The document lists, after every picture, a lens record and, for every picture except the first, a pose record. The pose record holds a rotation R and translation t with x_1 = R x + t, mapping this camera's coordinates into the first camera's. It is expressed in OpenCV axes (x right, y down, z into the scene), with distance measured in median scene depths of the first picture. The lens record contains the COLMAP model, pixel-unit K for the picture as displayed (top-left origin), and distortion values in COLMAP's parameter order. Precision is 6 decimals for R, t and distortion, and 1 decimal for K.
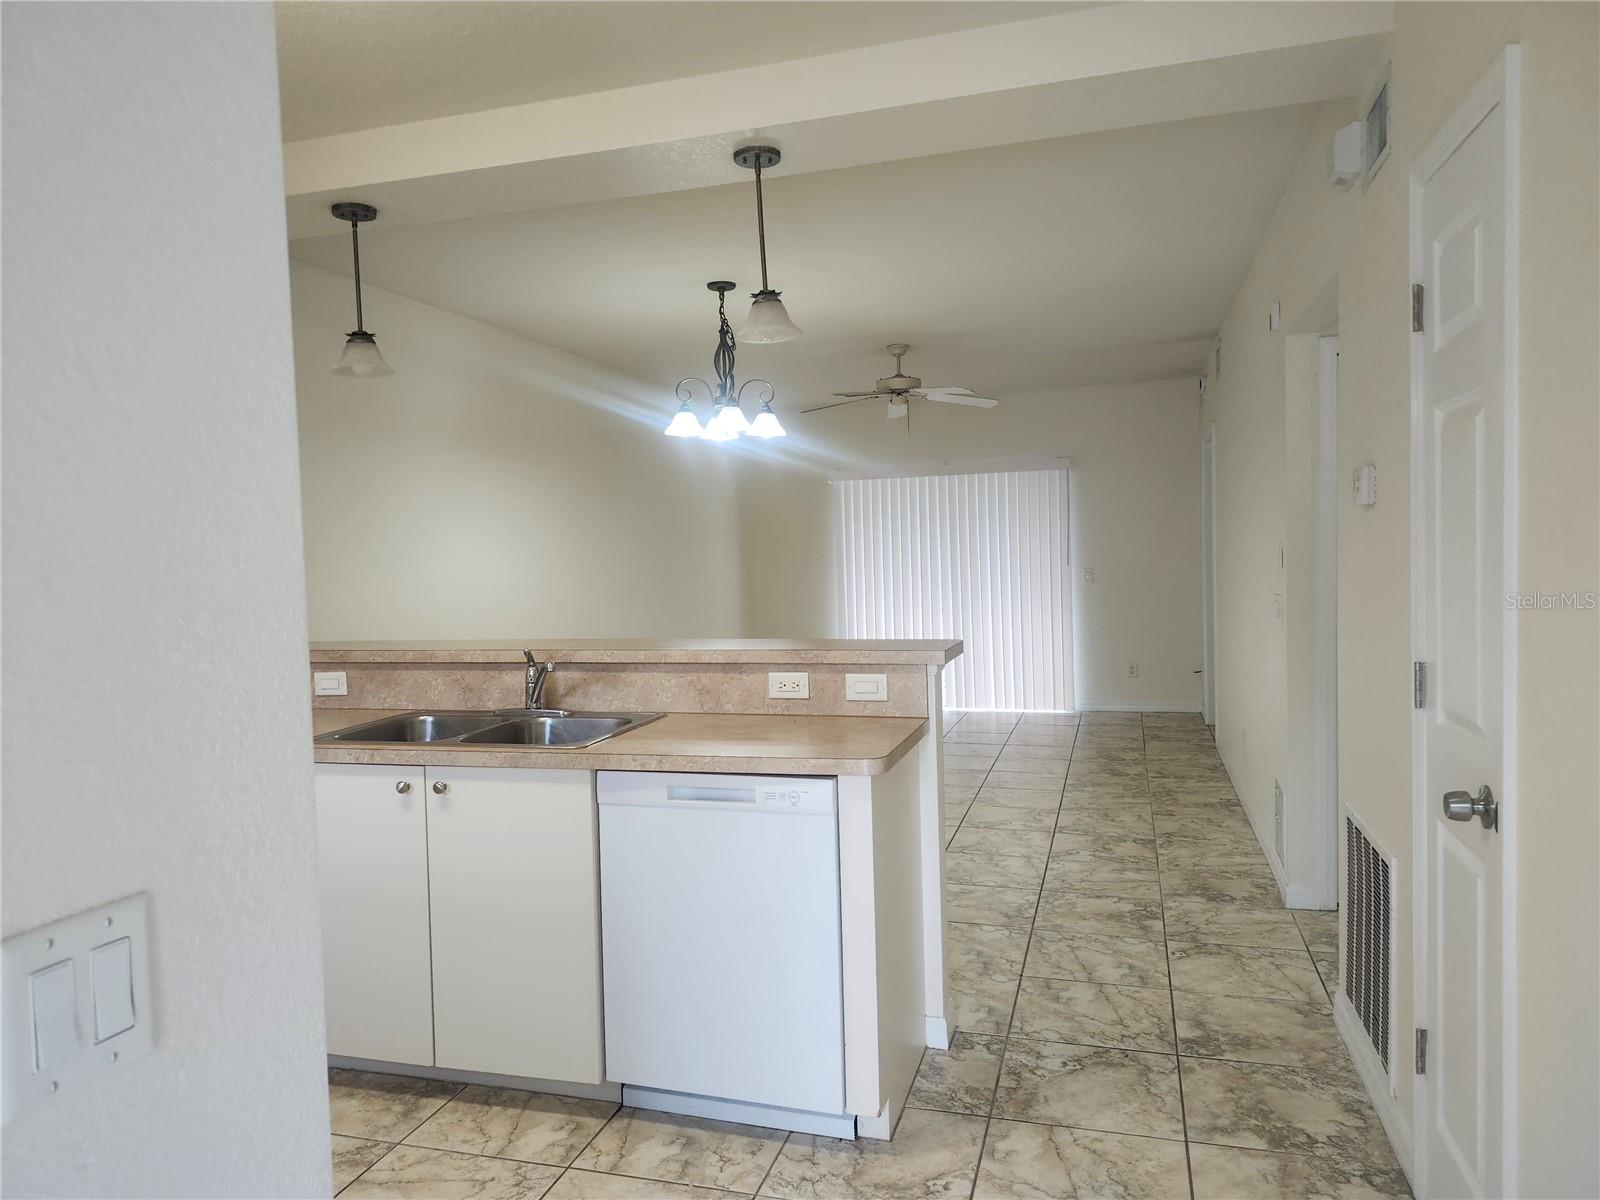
lens RADIAL K [[1096.2, 0, 779.2], [0, 1096.2, 594.9], [0, 0, 1]] dist [0.079191, -0.090831]
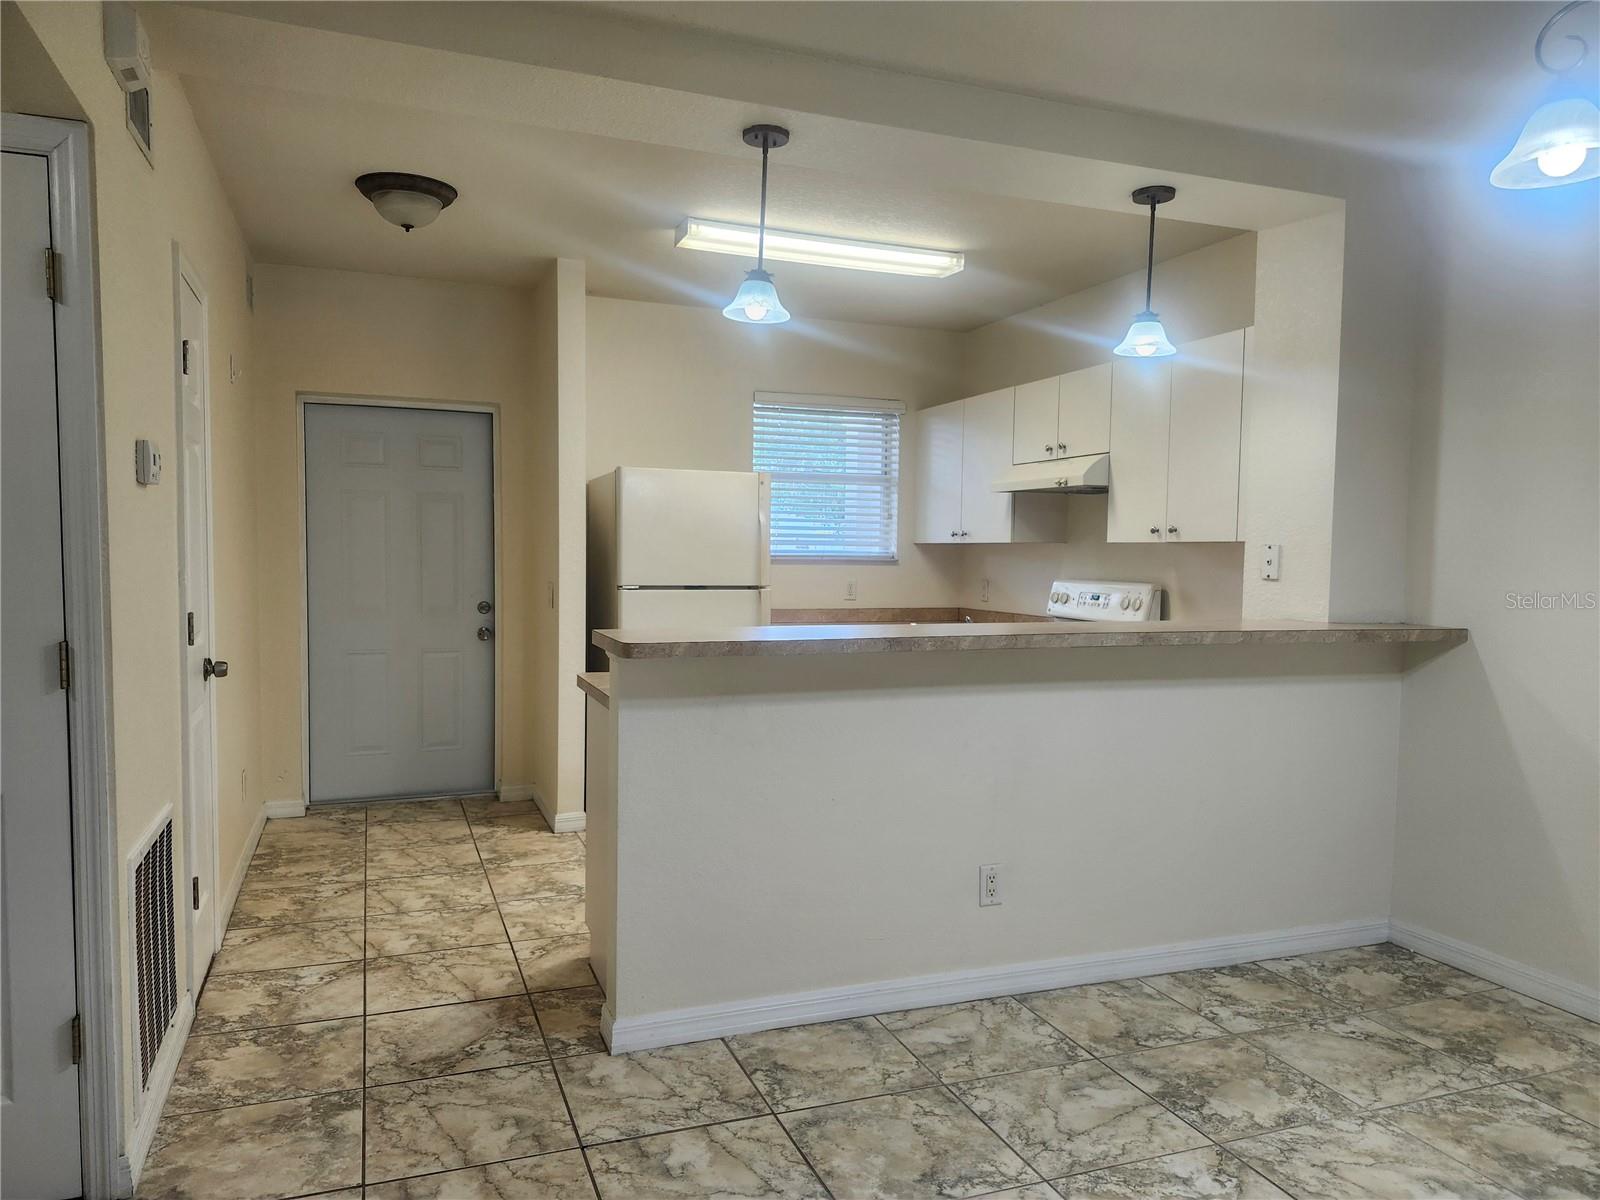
lens RADIAL K [[1103.0, 0, 780.2], [0, 1103.0, 608.8], [0, 0, 1]] dist [0.074022, -0.083625]
pose [[-0.791980, 0.048464, -0.608620, 0.477011], [-0.017579, 0.994621, 0.102076, -0.054793], [0.610294, 0.091541, -0.786868, 1.439601]]
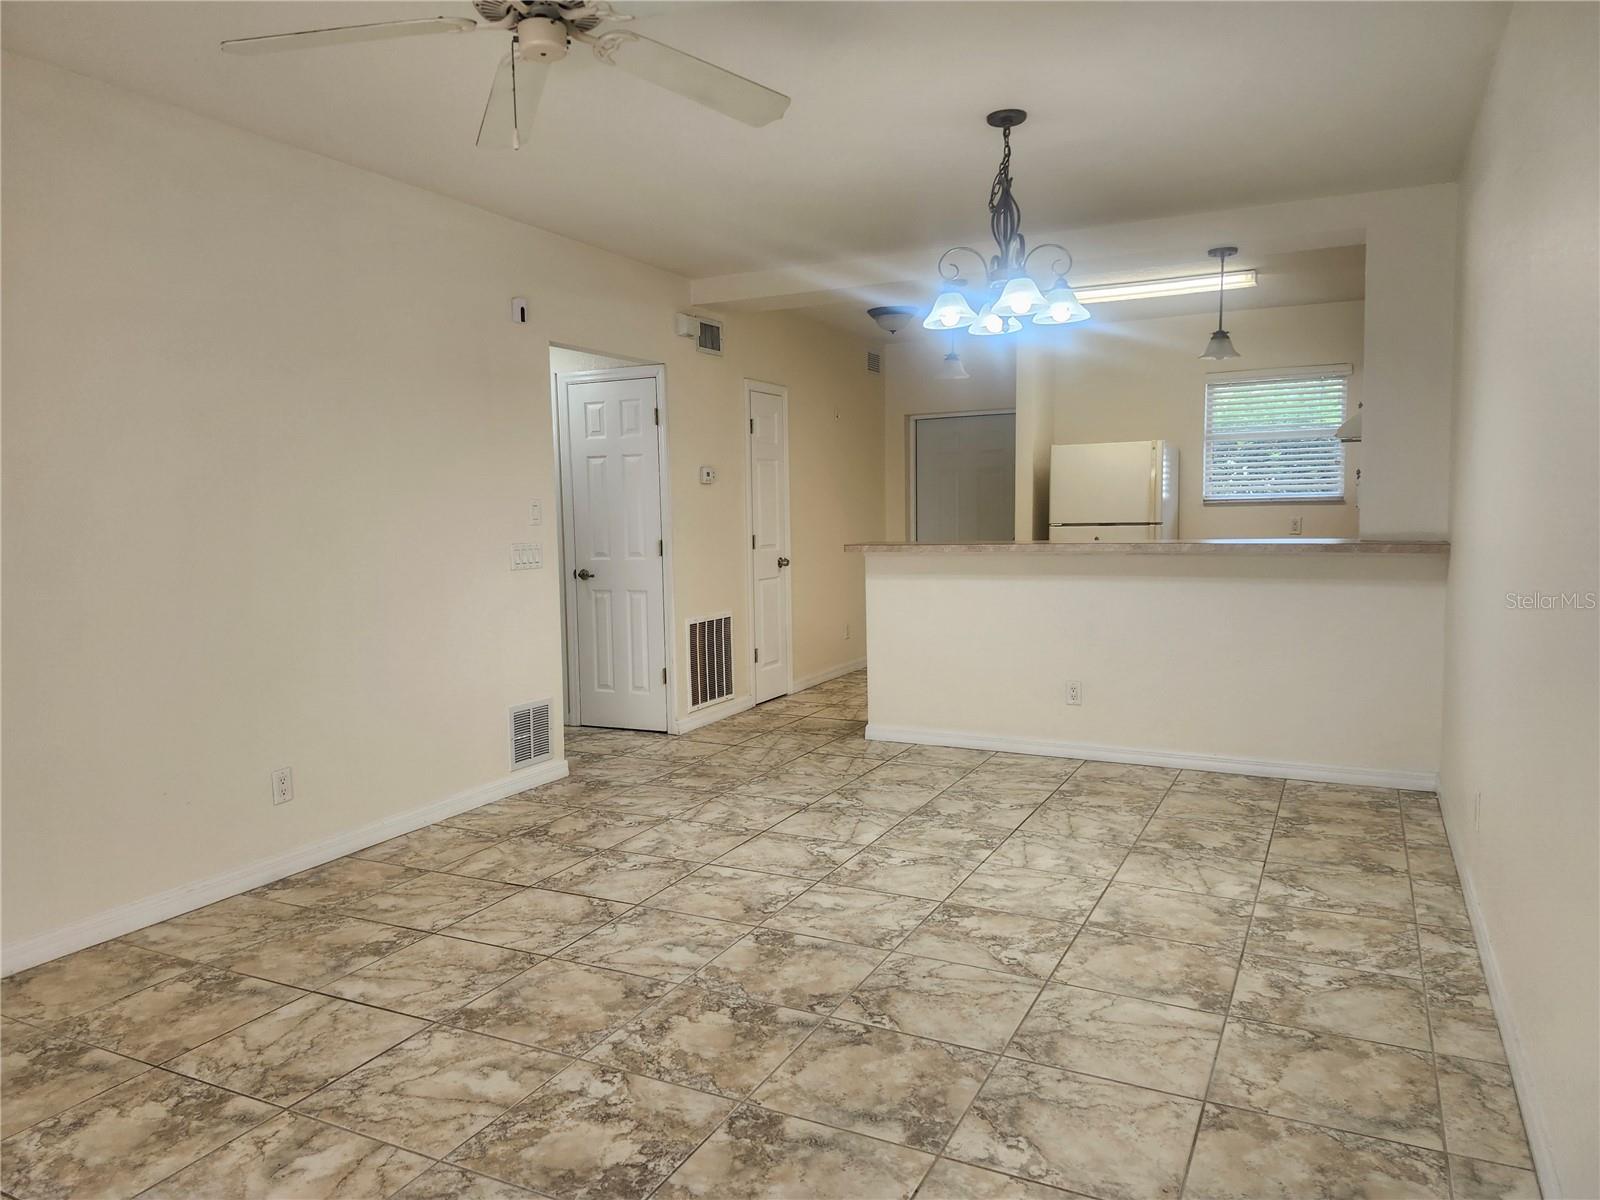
lens RADIAL K [[1096.2, 0, 779.2], [0, 1096.2, 594.9], [0, 0, 1]] dist [0.079191, -0.090831]
pose [[-0.984151, 0.030004, 0.174778, -0.029120], [0.051263, 0.991639, 0.118422, -0.079024], [-0.169763, 0.125505, -0.977460, 2.341144]]
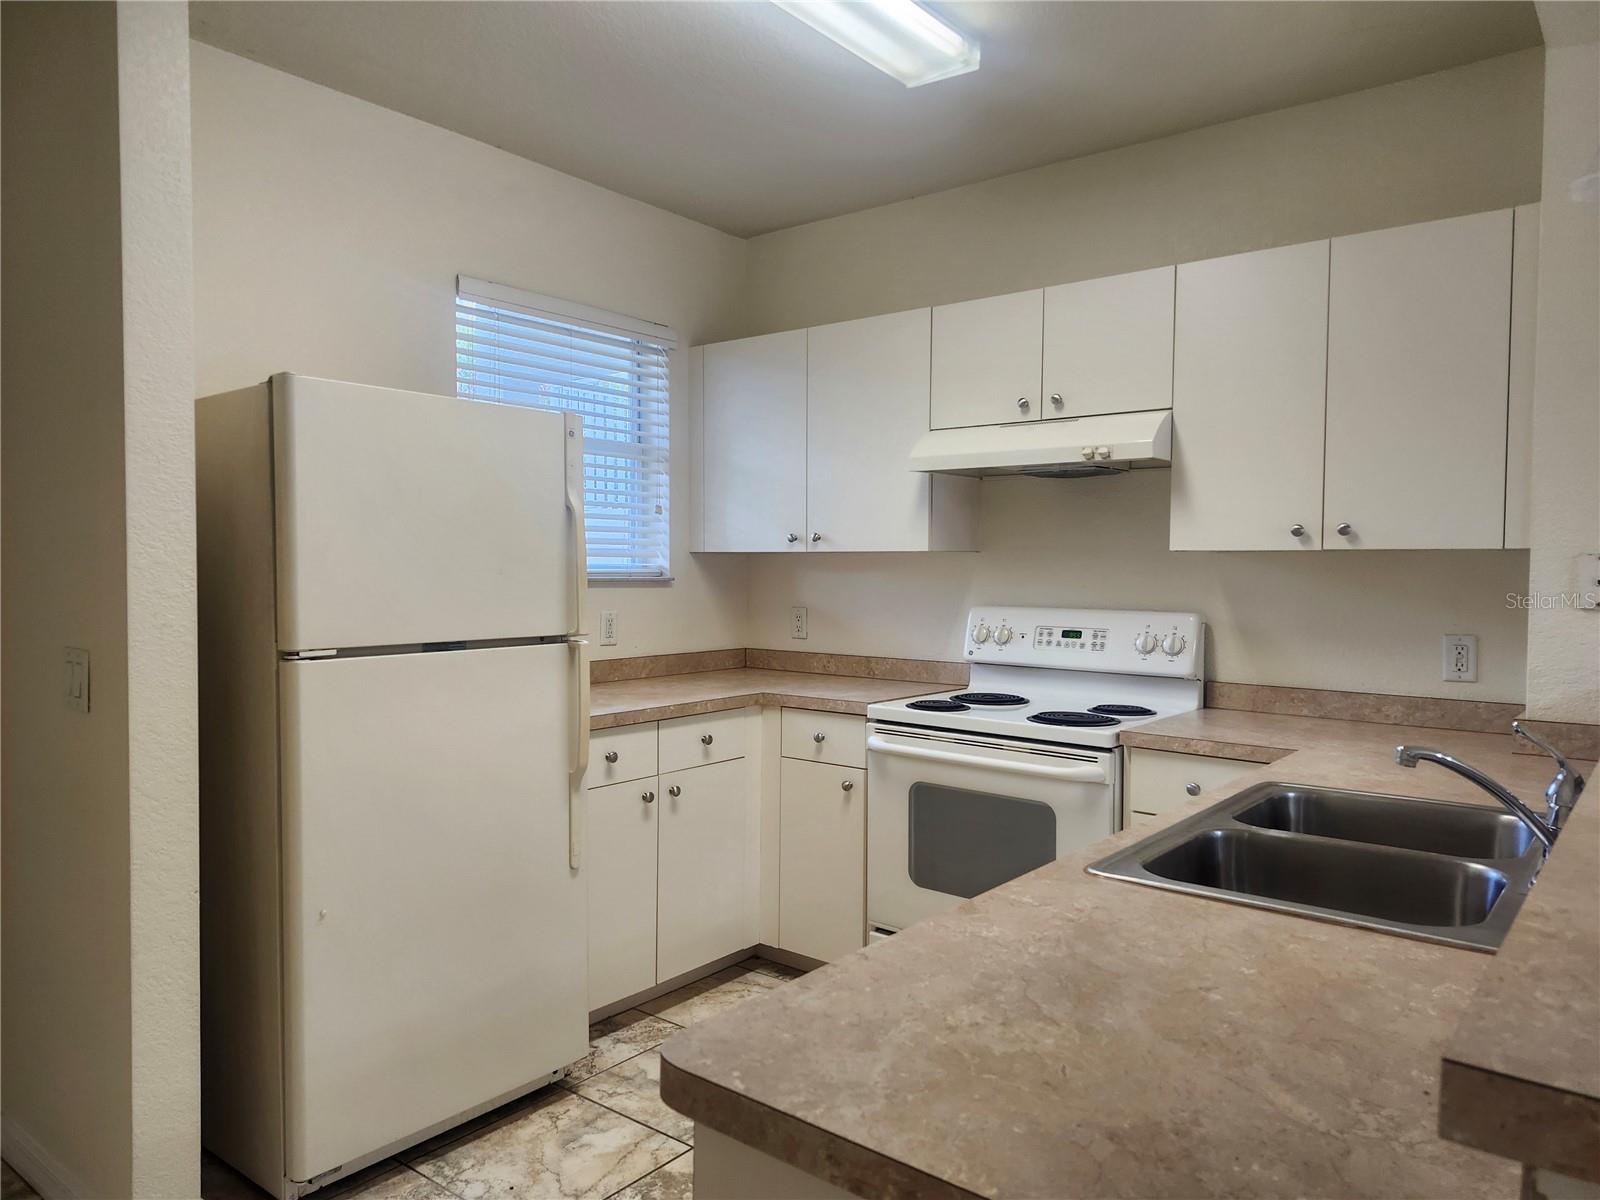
lens RADIAL K [[1097.2, 0, 800.0], [0, 1097.2, 600.0], [0, 0, 1]] dist [0.081808, -0.131911]
pose [[-0.363643, 0.054123, -0.929965, 0.257296], [-0.035784, 0.996762, 0.072003, -0.021337], [0.930851, 0.059461, -0.360529, 0.736215]]
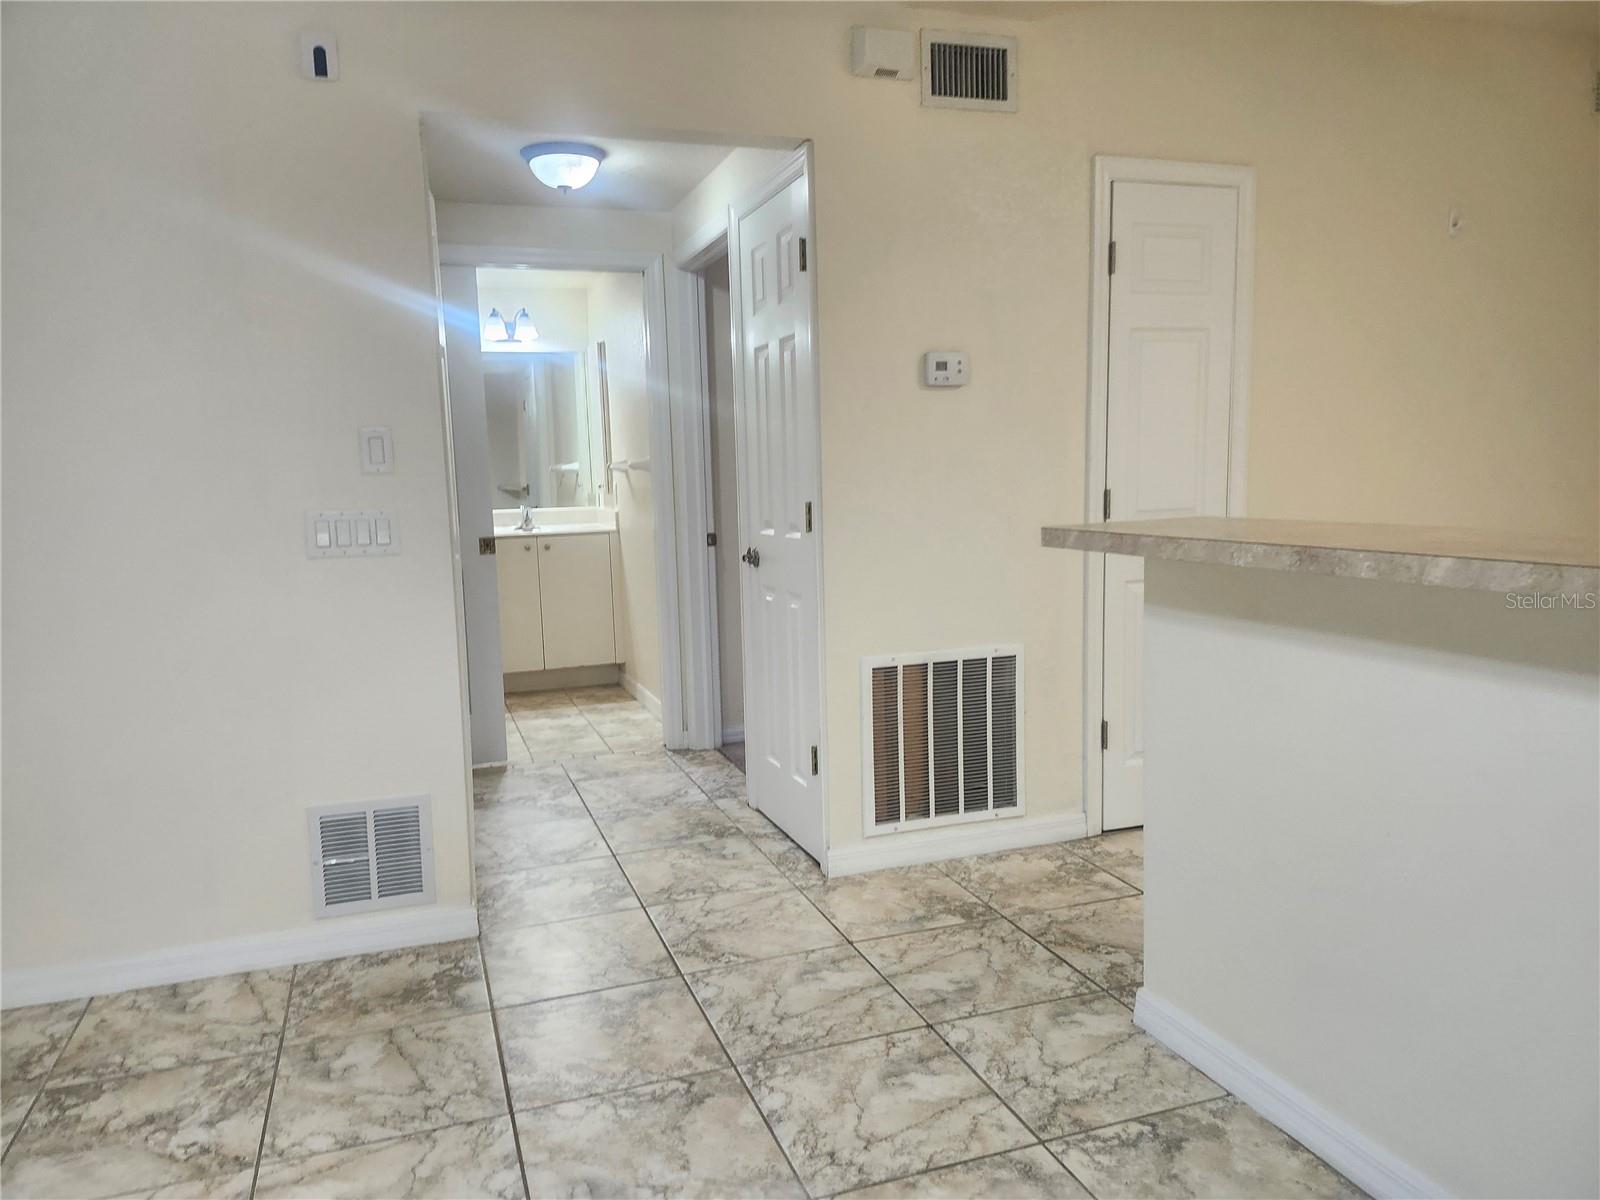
lens RADIAL K [[1103.0, 0, 780.2], [0, 1103.0, 608.8], [0, 0, 1]] dist [0.074022, -0.083625]
pose [[-0.587249, -0.059125, 0.807244, -0.242514], [0.080833, 0.988059, 0.131173, -0.007587], [-0.805360, 0.142283, -0.575457, 1.299286]]
